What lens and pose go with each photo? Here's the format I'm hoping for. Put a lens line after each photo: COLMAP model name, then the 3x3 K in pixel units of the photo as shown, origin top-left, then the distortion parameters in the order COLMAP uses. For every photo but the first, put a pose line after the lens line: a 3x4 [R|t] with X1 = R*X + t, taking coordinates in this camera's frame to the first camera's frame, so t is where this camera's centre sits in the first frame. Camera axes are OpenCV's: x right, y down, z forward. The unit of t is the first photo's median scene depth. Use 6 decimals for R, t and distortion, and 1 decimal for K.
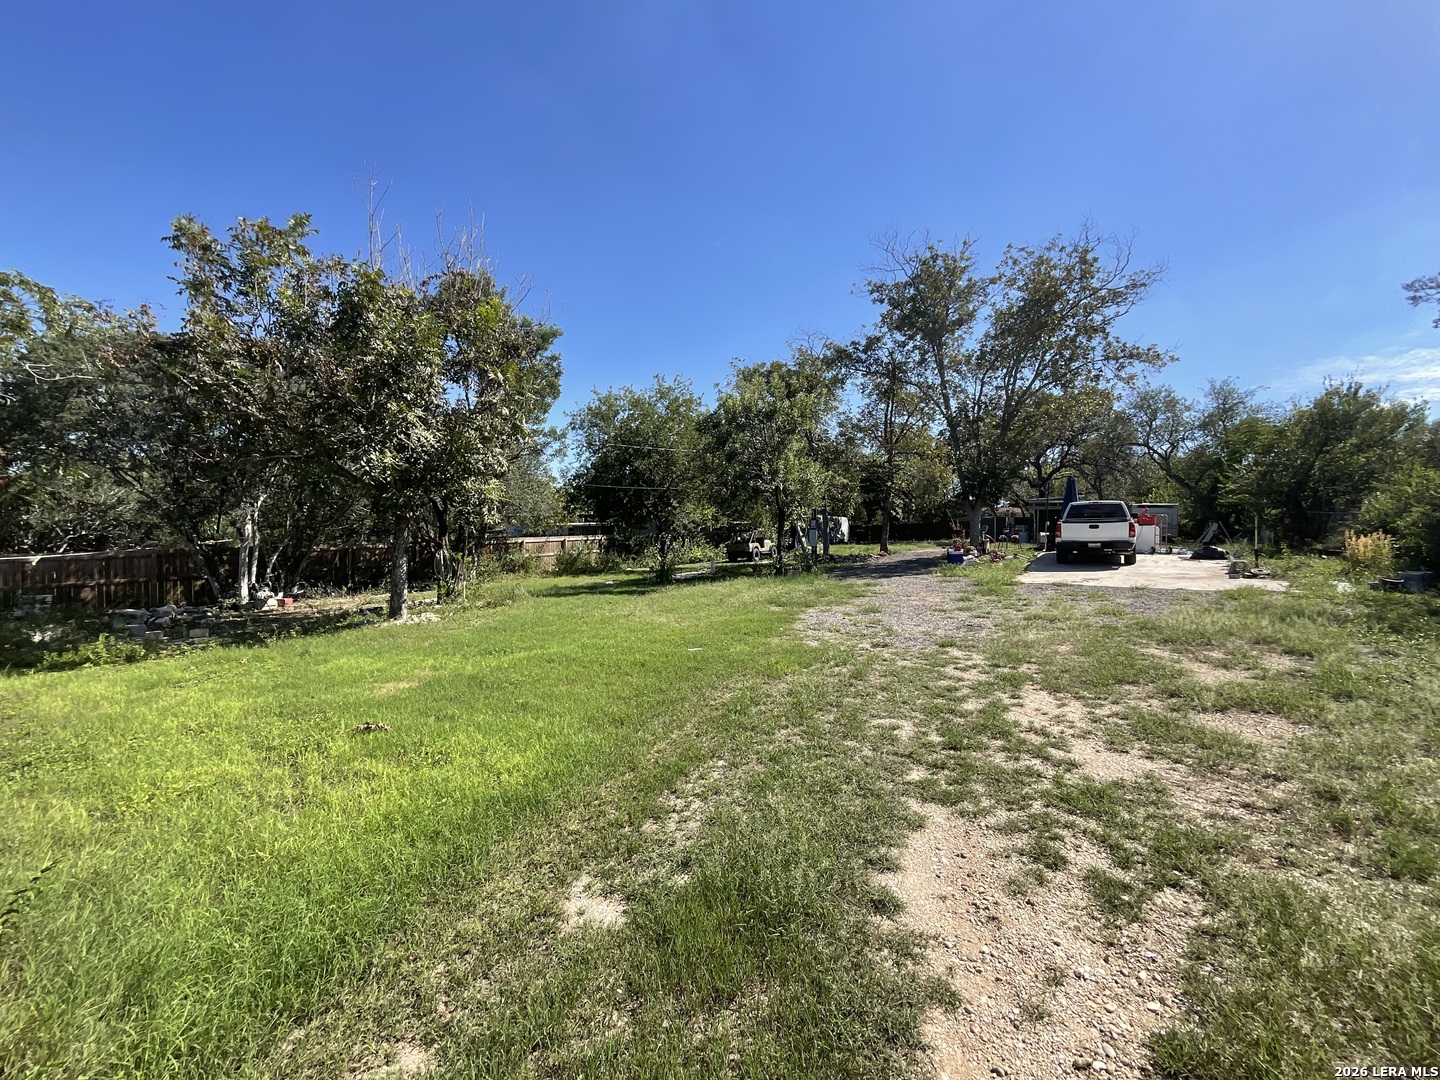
lens RADIAL K [[585.0, 0, 711.9], [0, 585.0, 541.0], [0, 0, 1]] dist [0.011478, -0.004040]
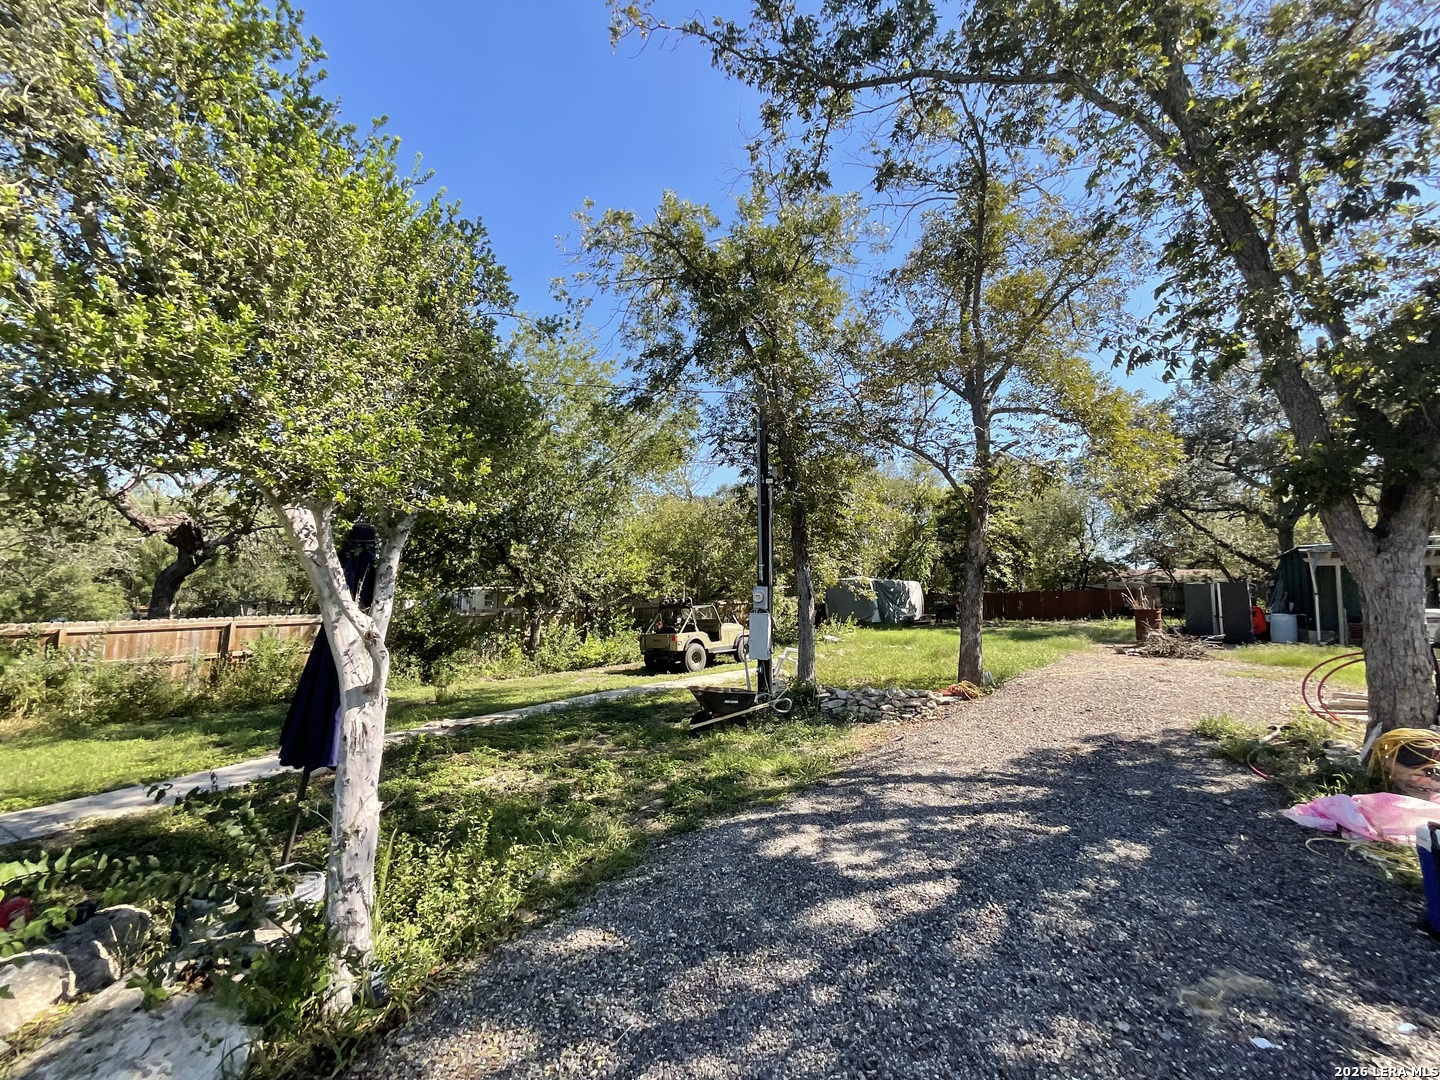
lens RADIAL K [[585.0, 0, 719.7], [0, 585.0, 541.6], [0, 0, 1]] dist [0.011478, -0.004040]
pose [[0.990287, -0.002397, -0.139016, 0.116046], [-0.012574, 0.994211, -0.106708, -0.014047], [0.138467, 0.107420, 0.984524, 0.375373]]
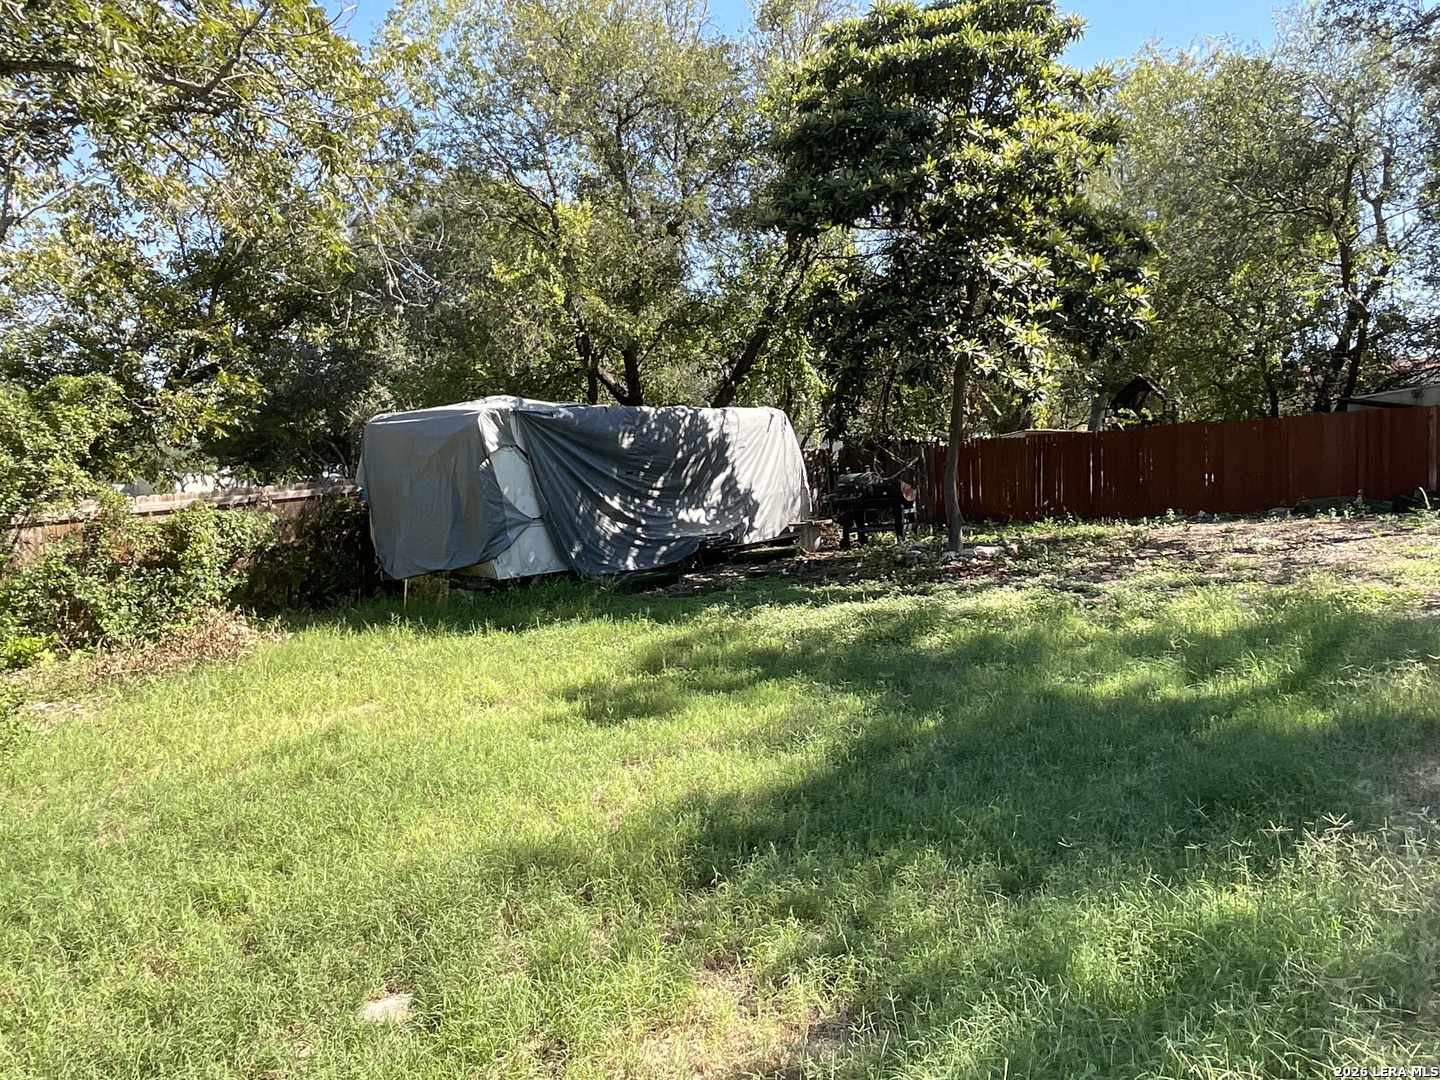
lens RADIAL K [[1005.1, 0, 719.2], [0, 1005.1, 537.7], [0, 0, 1]] dist [-0.003278, -0.001204]
pose [[0.990397, -0.026223, -0.135743, 0.279062], [0.035162, 0.997338, 0.063874, -0.022833], [0.133706, -0.068034, 0.988683, 0.754855]]
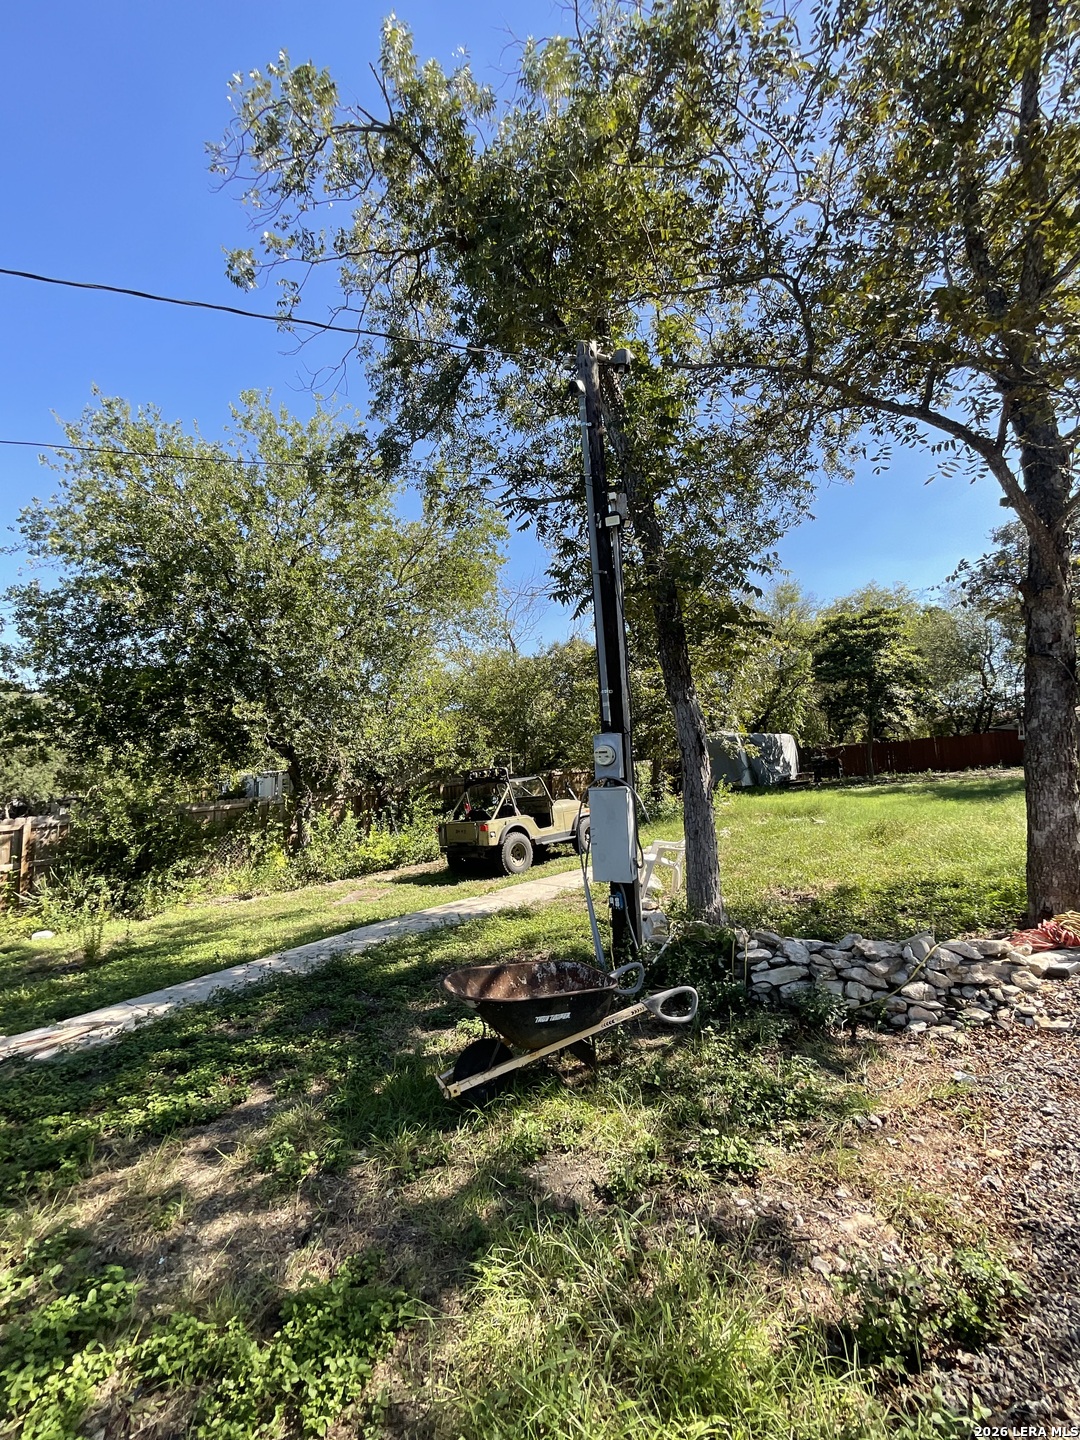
lens RADIAL K [[585.0, 0, 542.8], [0, 585.0, 715.8], [0, 0, 1]] dist [0.011478, -0.004040]
pose [[0.984044, -0.062219, -0.166690, 0.107639], [0.045496, 0.993709, -0.102332, -0.013491], [0.172008, 0.093115, 0.980685, 0.480890]]
